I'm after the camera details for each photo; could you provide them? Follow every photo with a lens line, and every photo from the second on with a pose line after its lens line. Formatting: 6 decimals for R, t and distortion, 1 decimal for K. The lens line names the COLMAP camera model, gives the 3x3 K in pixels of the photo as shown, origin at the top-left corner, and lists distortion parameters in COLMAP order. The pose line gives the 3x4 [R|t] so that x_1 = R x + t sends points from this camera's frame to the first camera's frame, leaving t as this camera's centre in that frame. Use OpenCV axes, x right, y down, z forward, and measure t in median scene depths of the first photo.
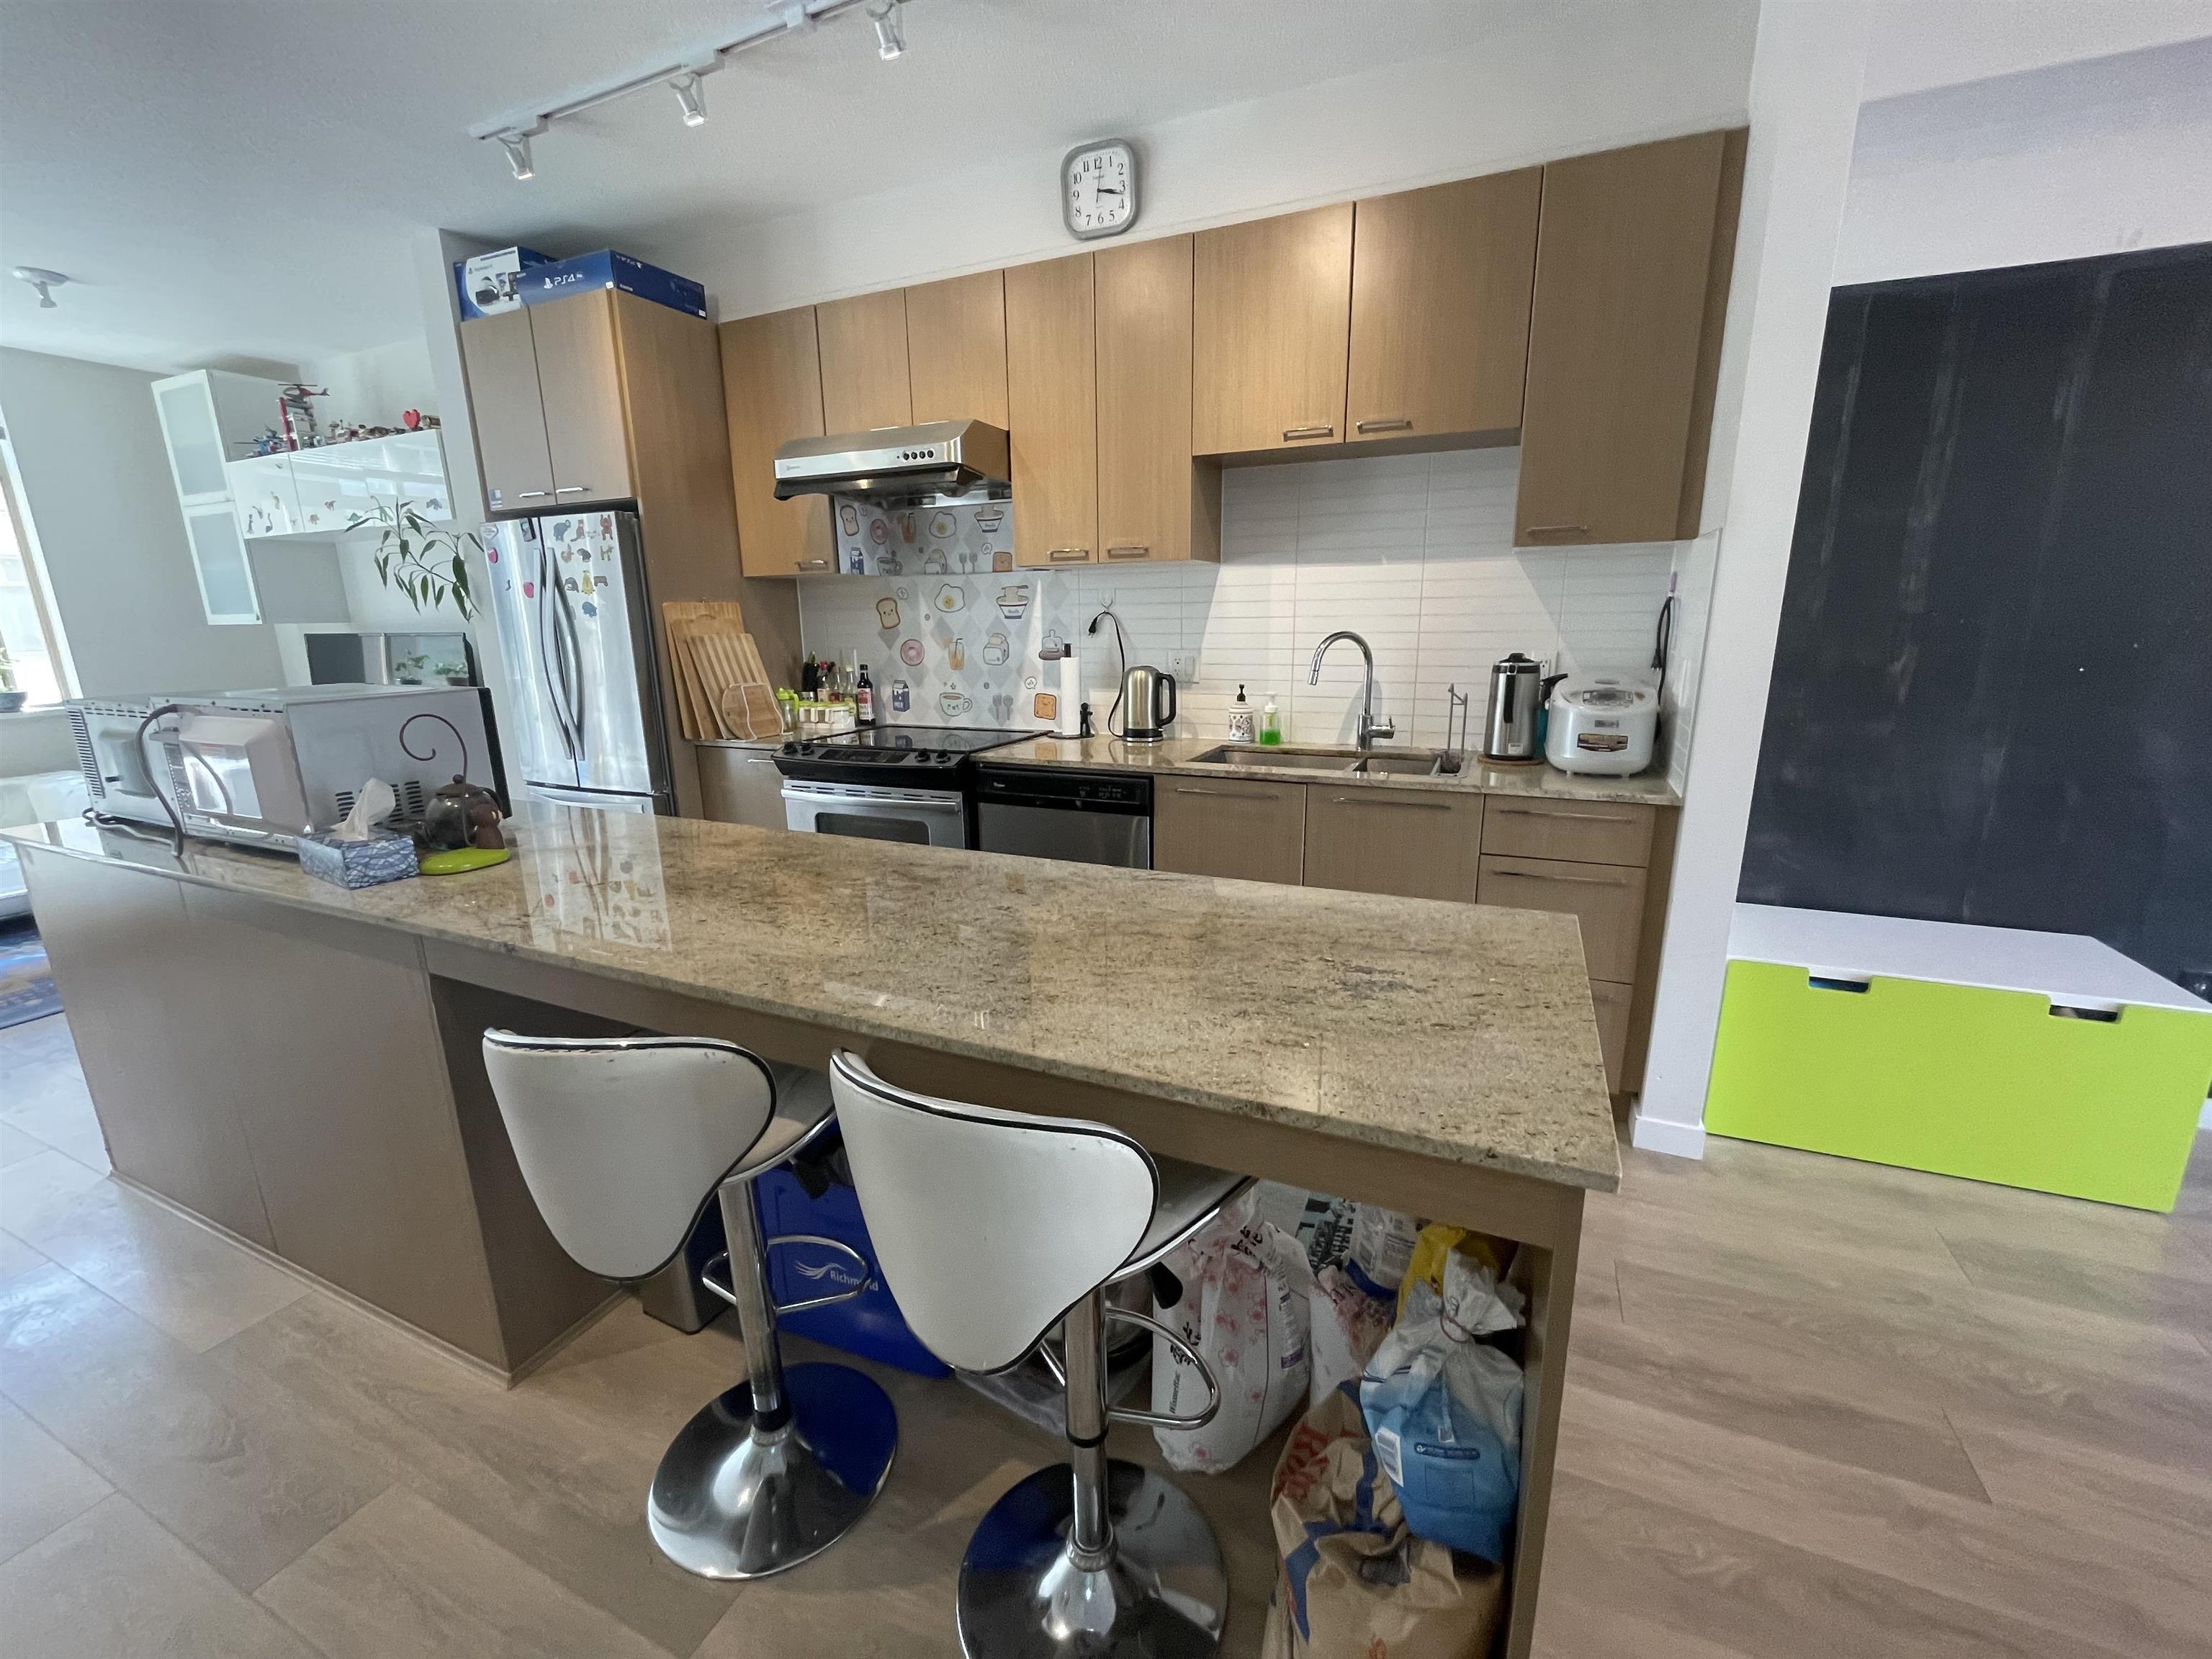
lens RADIAL K [[894.9, 0, 1106.0], [0, 894.9, 829.5], [0, 0, 1]] dist [-0.002280, -0.000877]
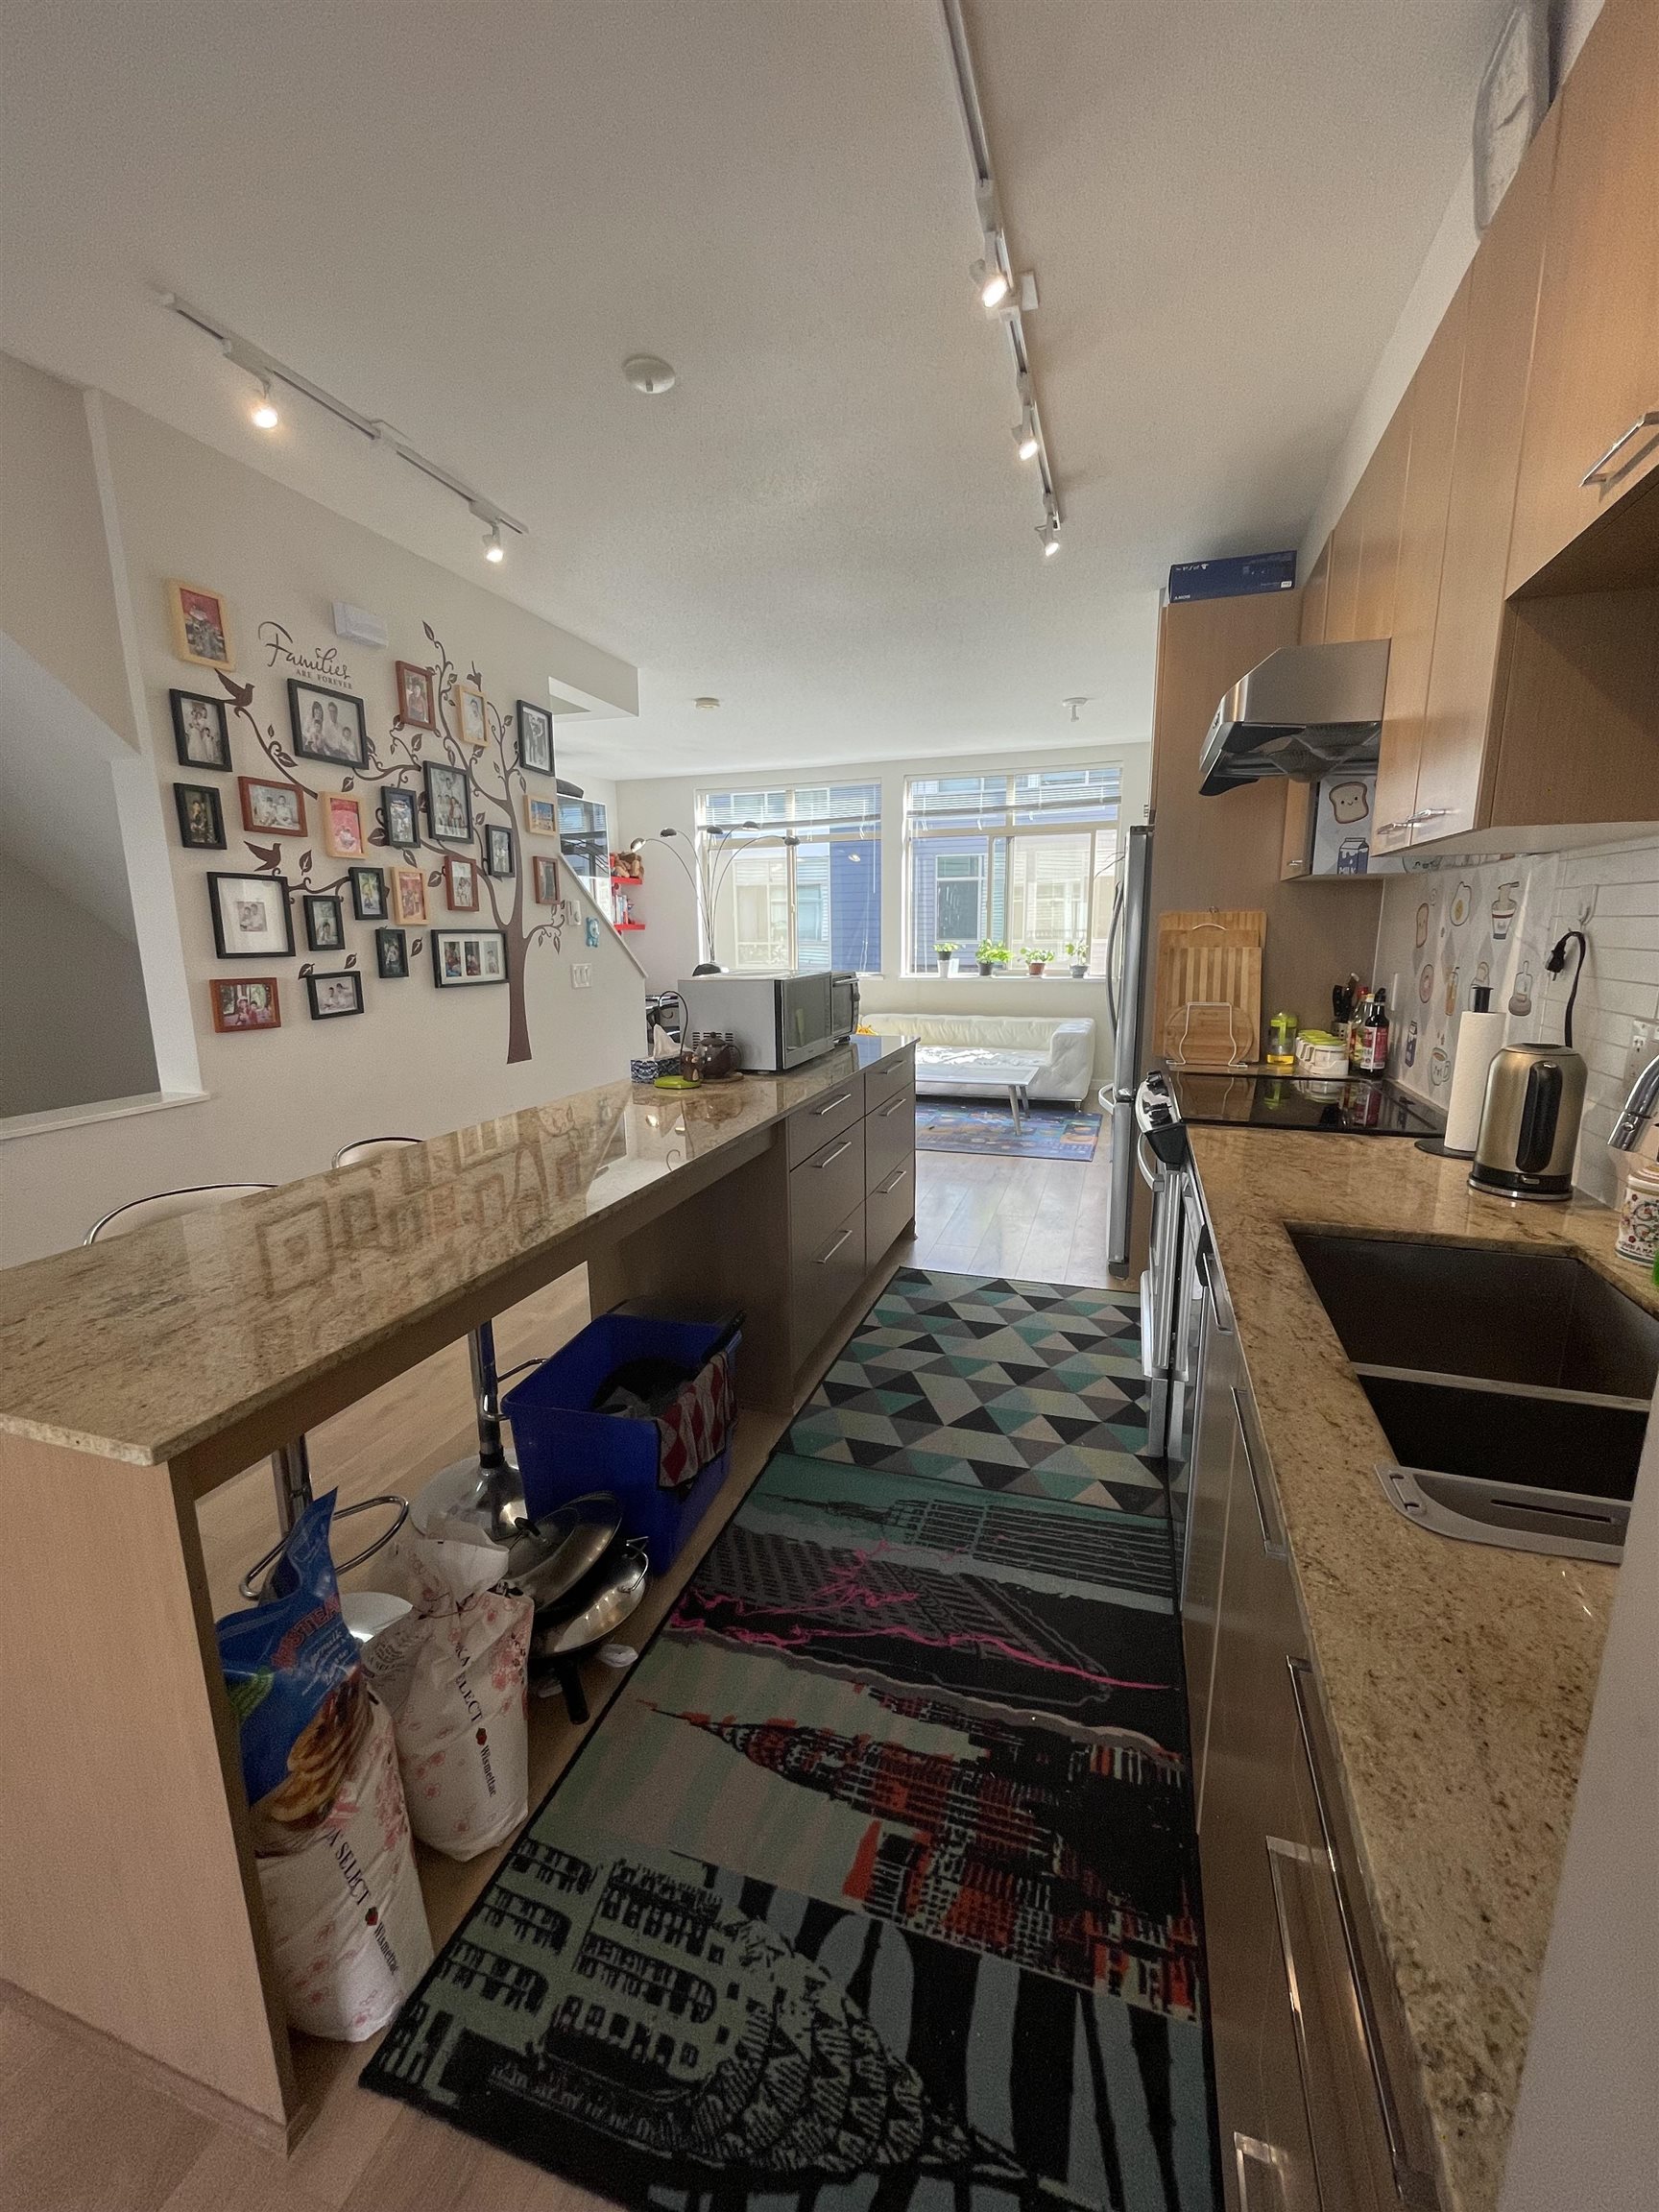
lens RADIAL K [[894.9, 0, 831.3], [0, 894.9, 1104.3], [0, 0, 1]] dist [-0.002280, -0.000877]
pose [[0.104488, 0.207529, -0.972633, 0.408964], [-0.224052, 0.957757, 0.180285, -0.129220], [0.968960, 0.199083, 0.146571, 0.475748]]
